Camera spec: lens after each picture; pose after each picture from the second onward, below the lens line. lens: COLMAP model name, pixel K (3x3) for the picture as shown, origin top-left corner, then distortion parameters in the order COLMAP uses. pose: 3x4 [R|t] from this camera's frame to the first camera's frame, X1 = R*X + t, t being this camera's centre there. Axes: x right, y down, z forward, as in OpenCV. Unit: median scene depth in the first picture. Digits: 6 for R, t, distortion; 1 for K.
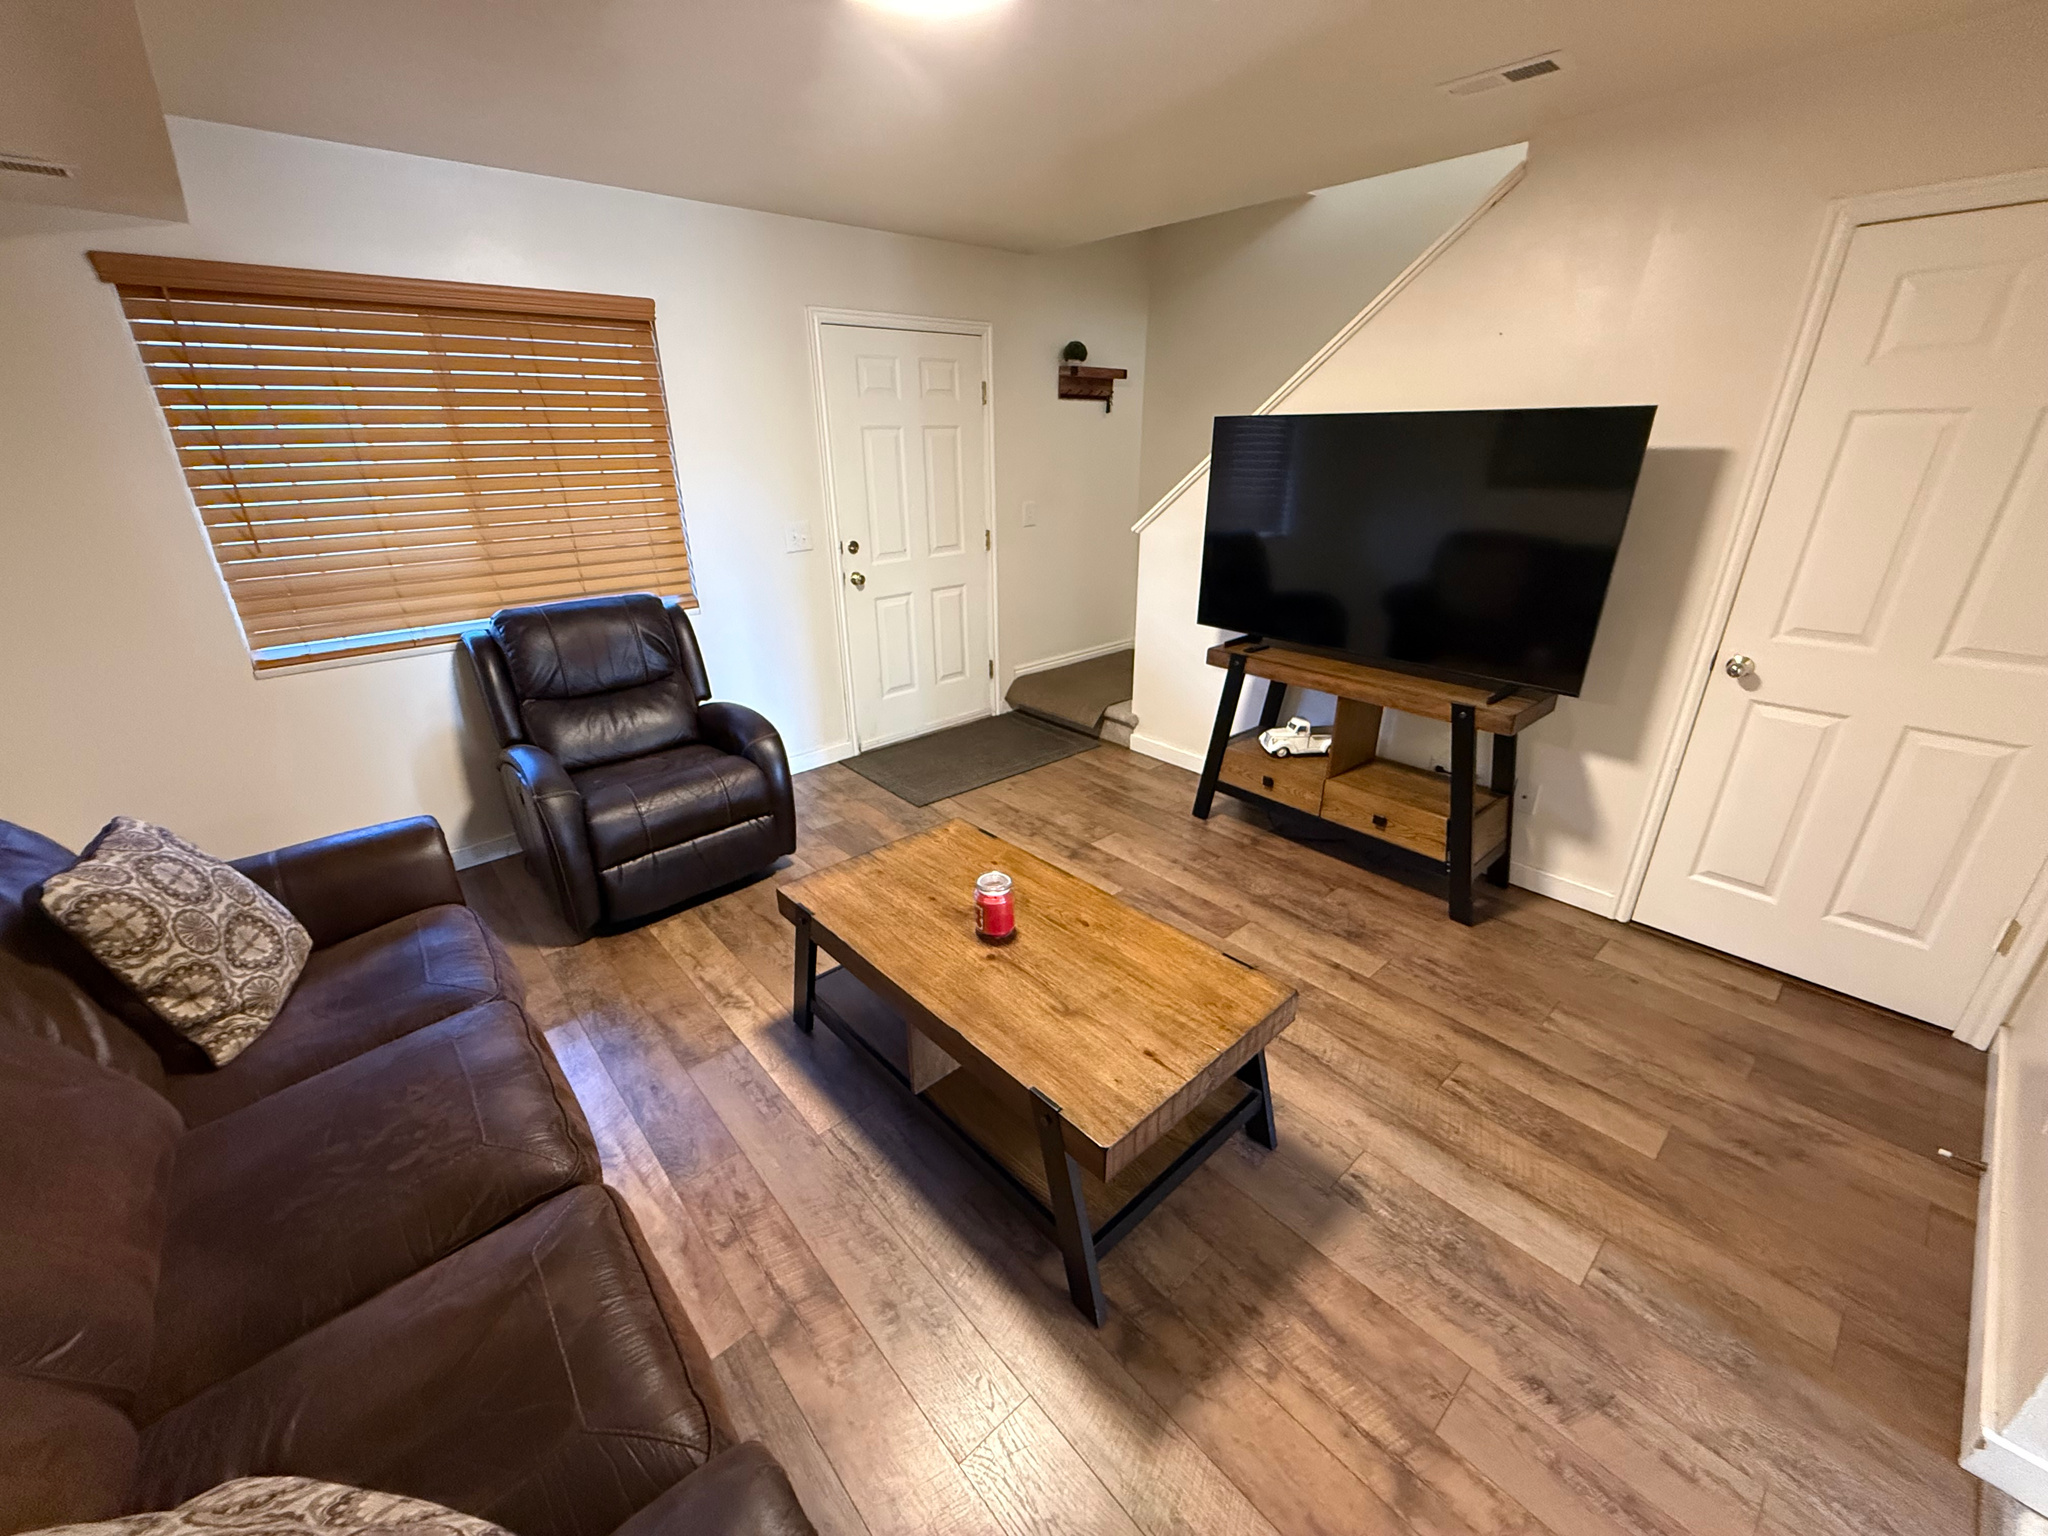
lens RADIAL K [[816.8, 0, 1014.0], [0, 816.8, 767.5], [0, 0, 1]] dist [-0.000367, -0.000871]
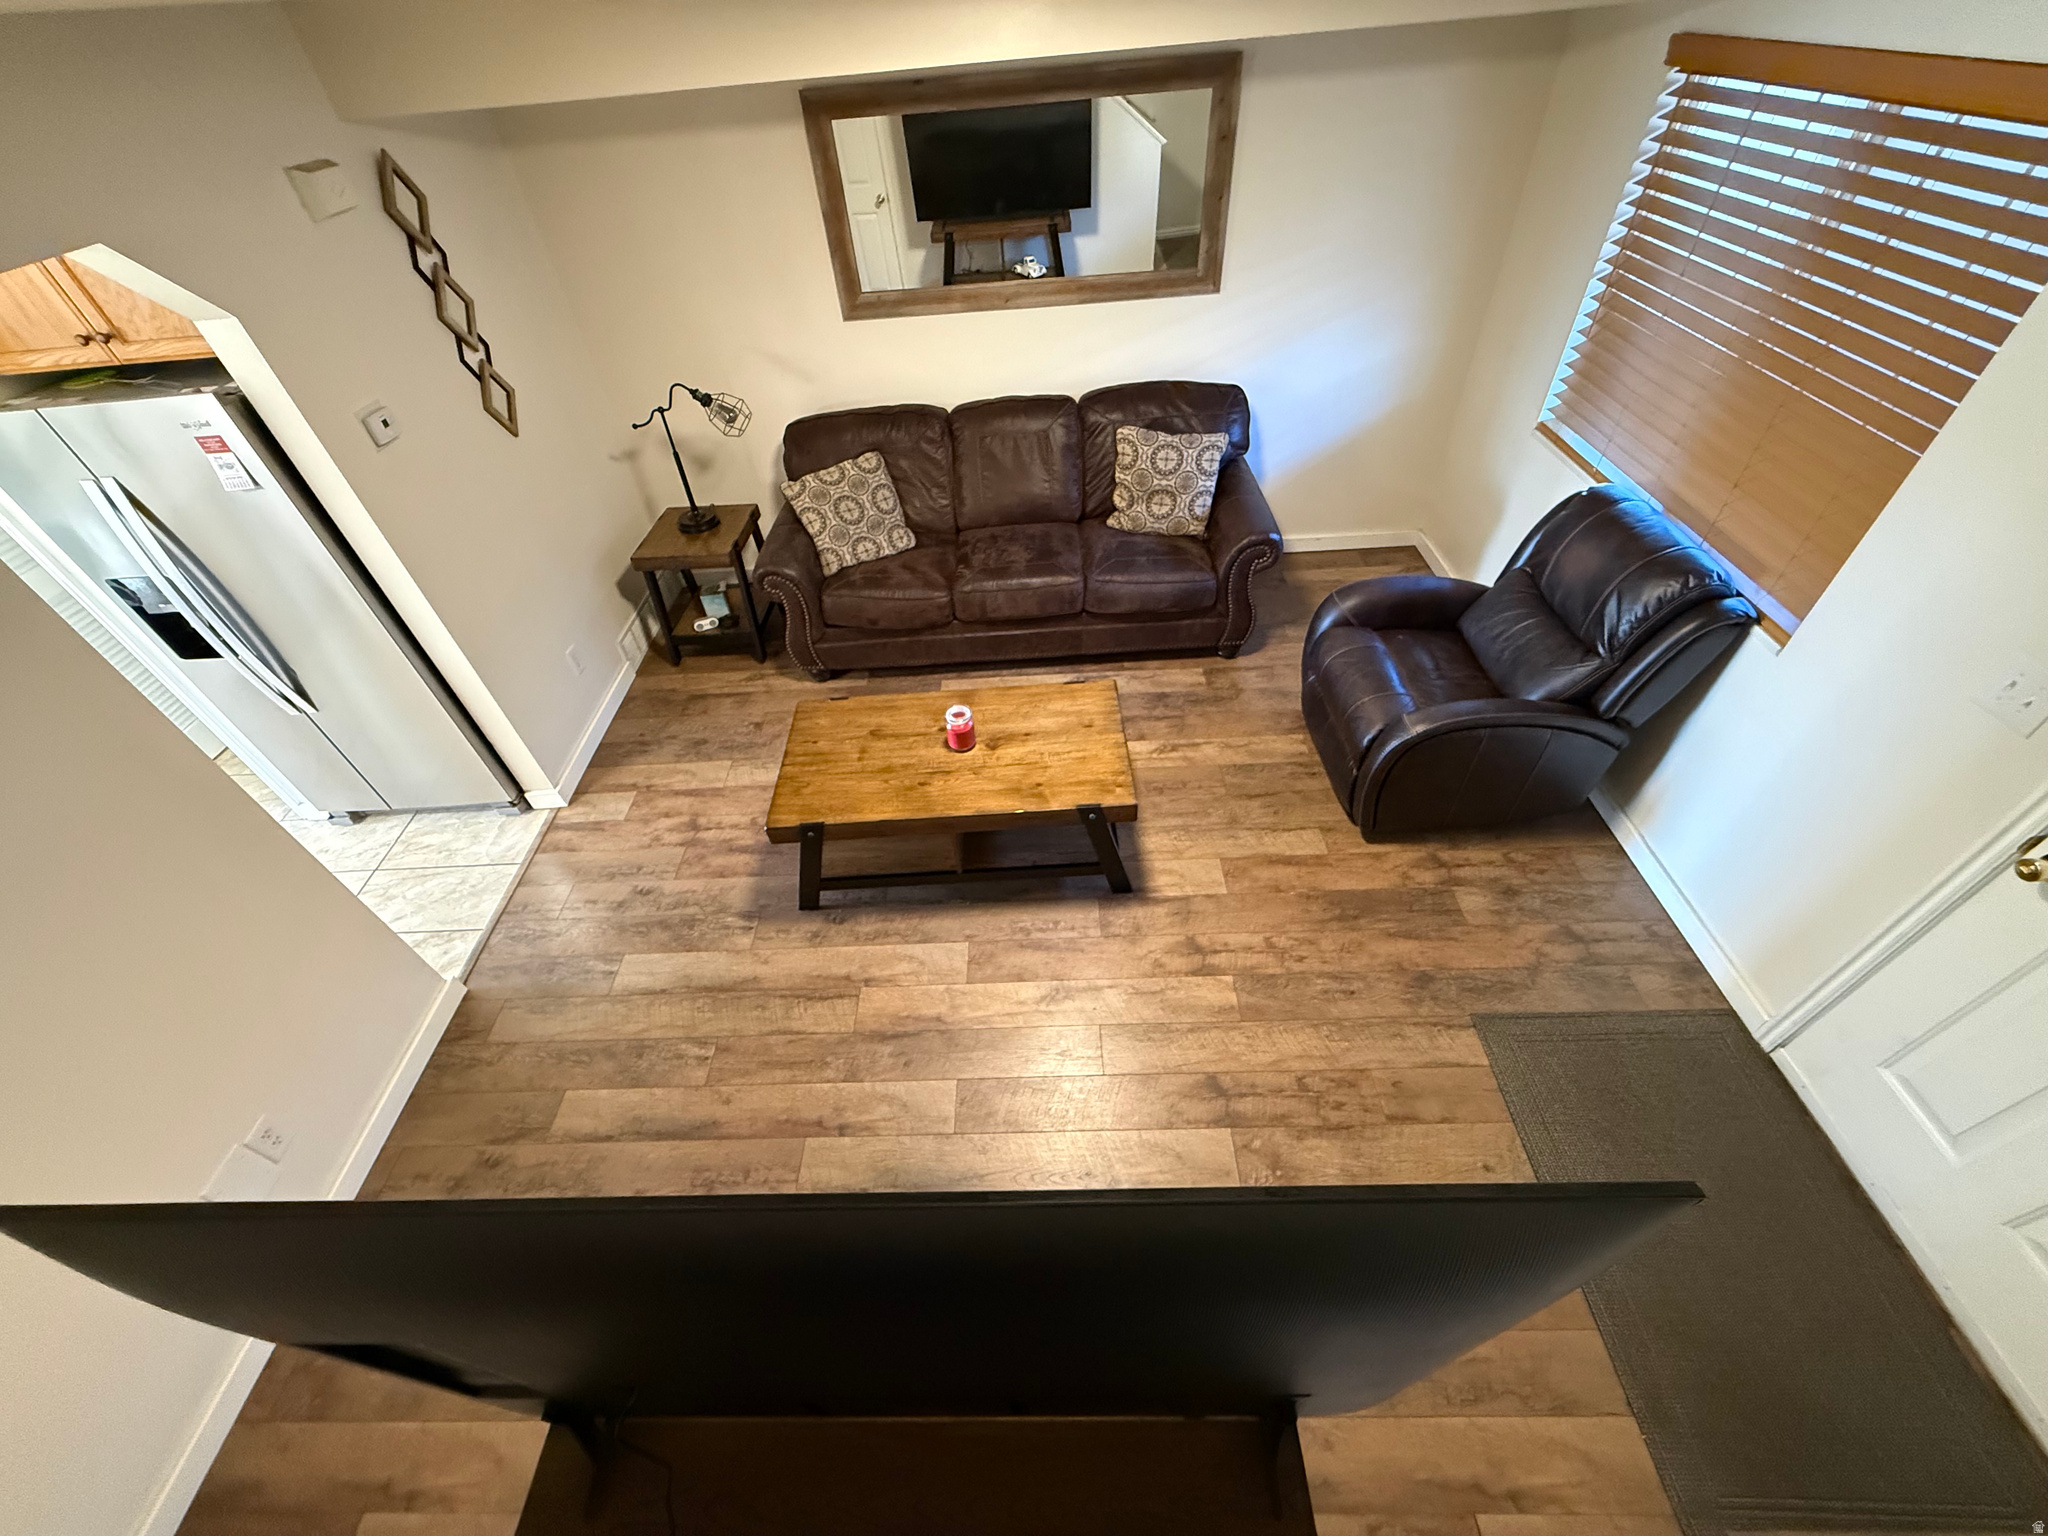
lens RADIAL K [[816.8, 0, 1014.0], [0, 816.8, 767.5], [0, 0, 1]] dist [-0.000367, -0.000871]
pose [[-0.659486, 0.564196, -0.496751, 0.630851], [-0.213466, 0.493061, 0.843400, -0.969536], [0.720771, 0.662249, -0.204730, 1.357790]]
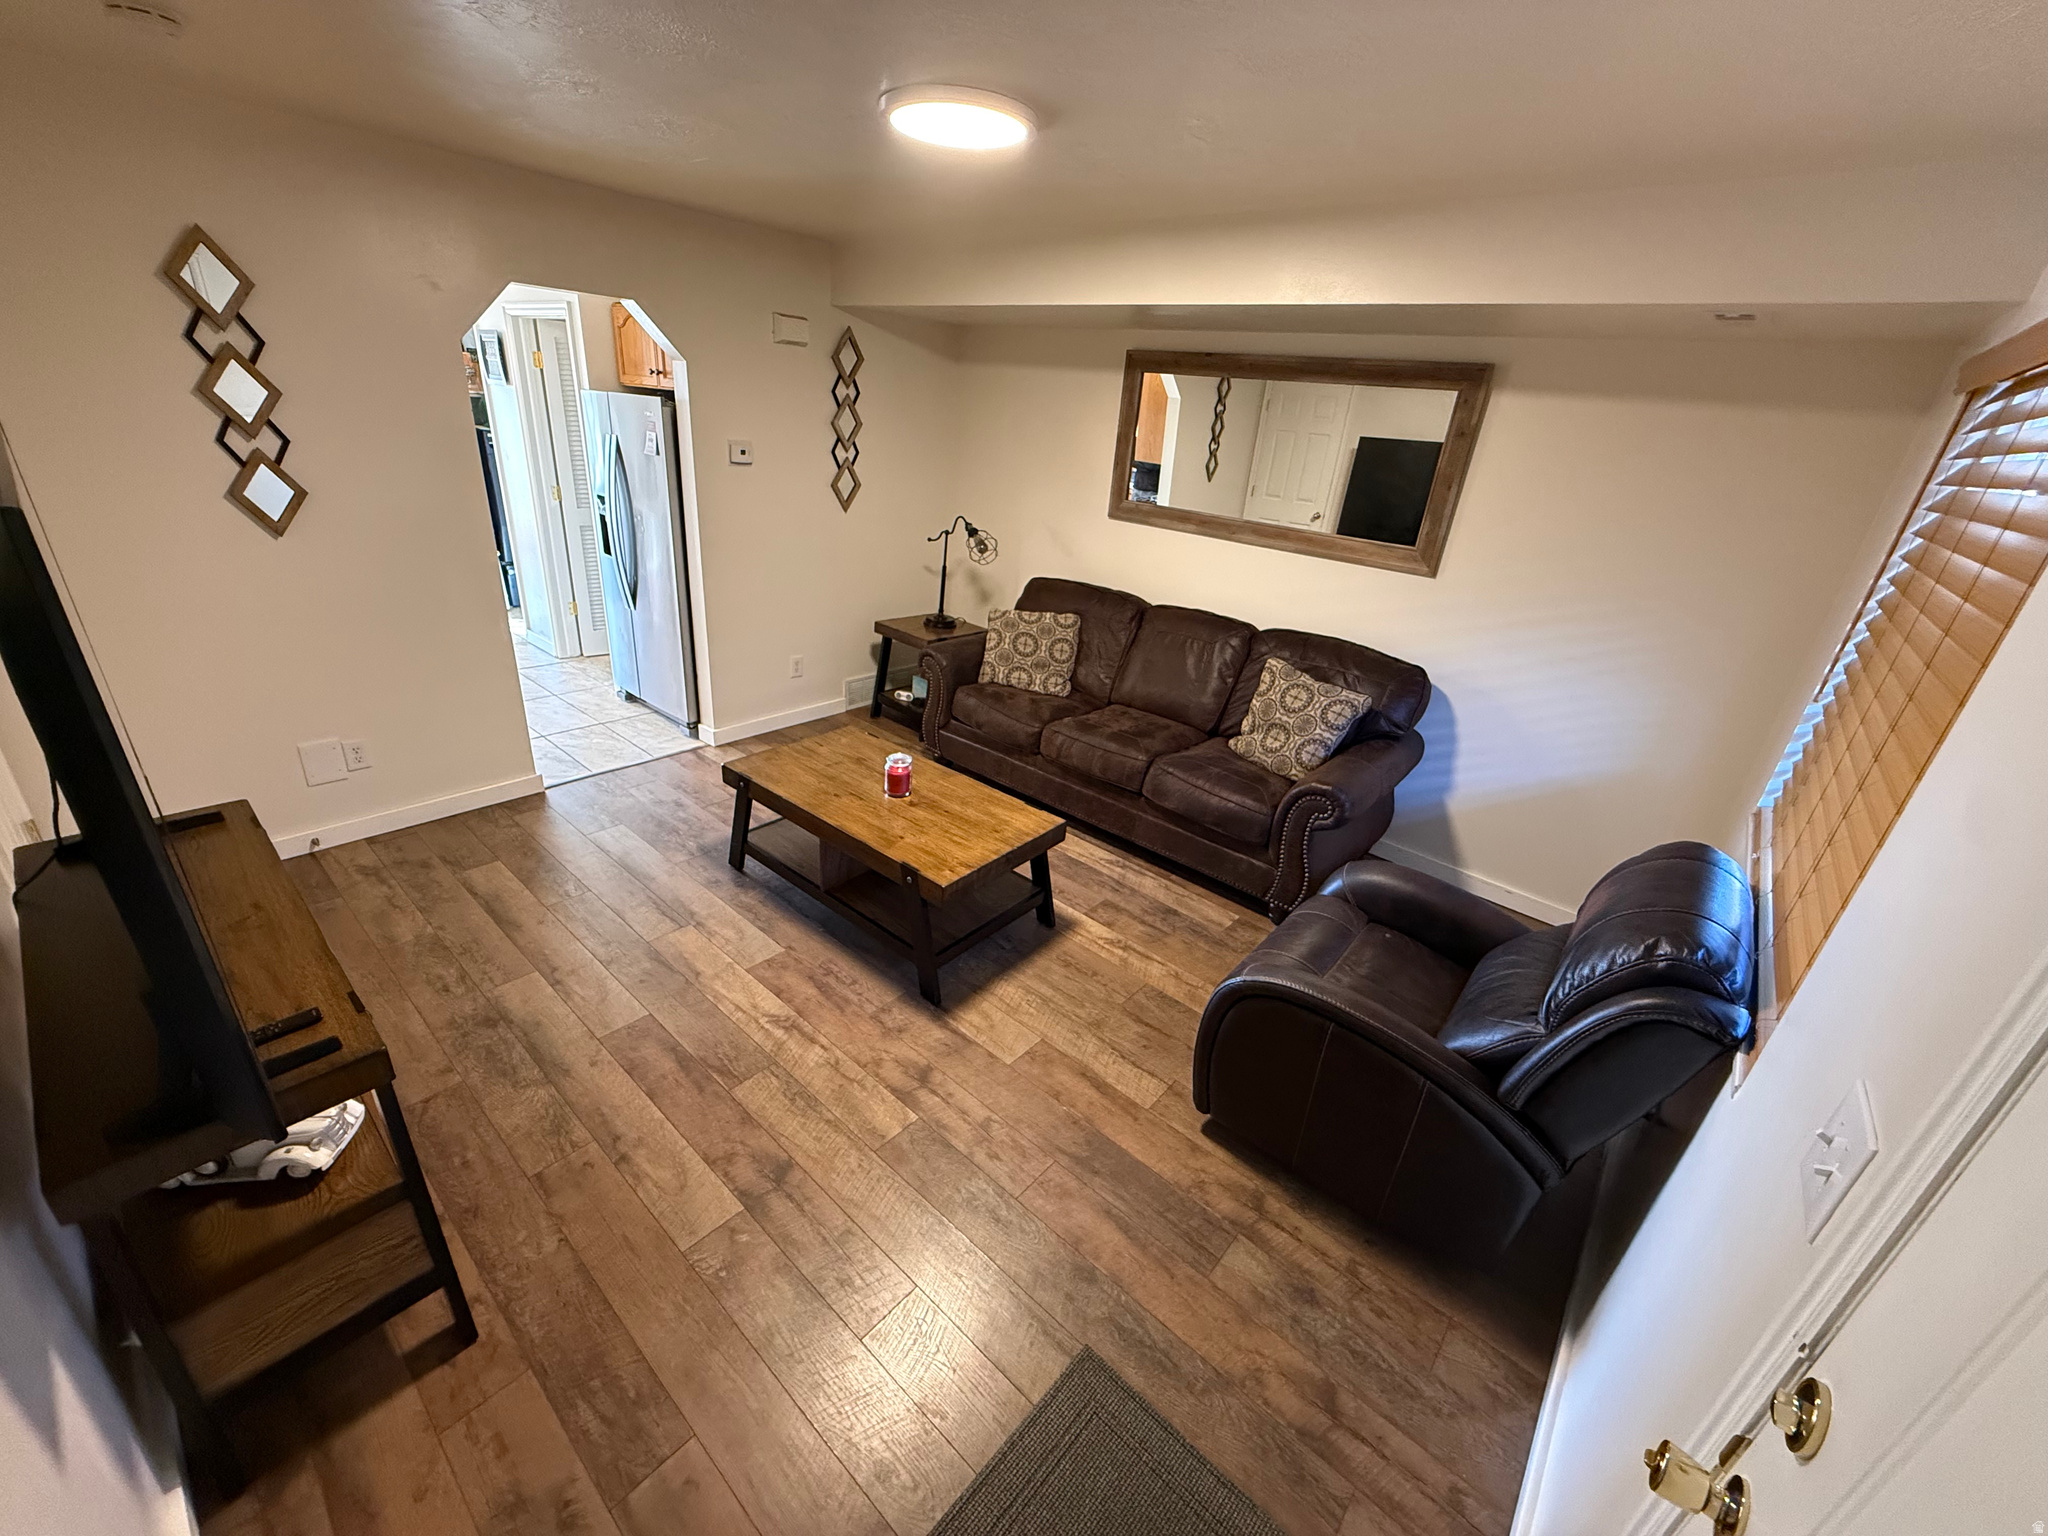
lens RADIAL K [[816.8, 0, 1014.0], [0, 816.8, 767.5], [0, 0, 1]] dist [-0.000367, -0.000871]
pose [[-0.988911, -0.010960, -0.148106, -0.009261], [-0.115332, 0.684958, 0.719396, -0.924282], [0.093562, 0.728500, -0.678627, 1.975485]]
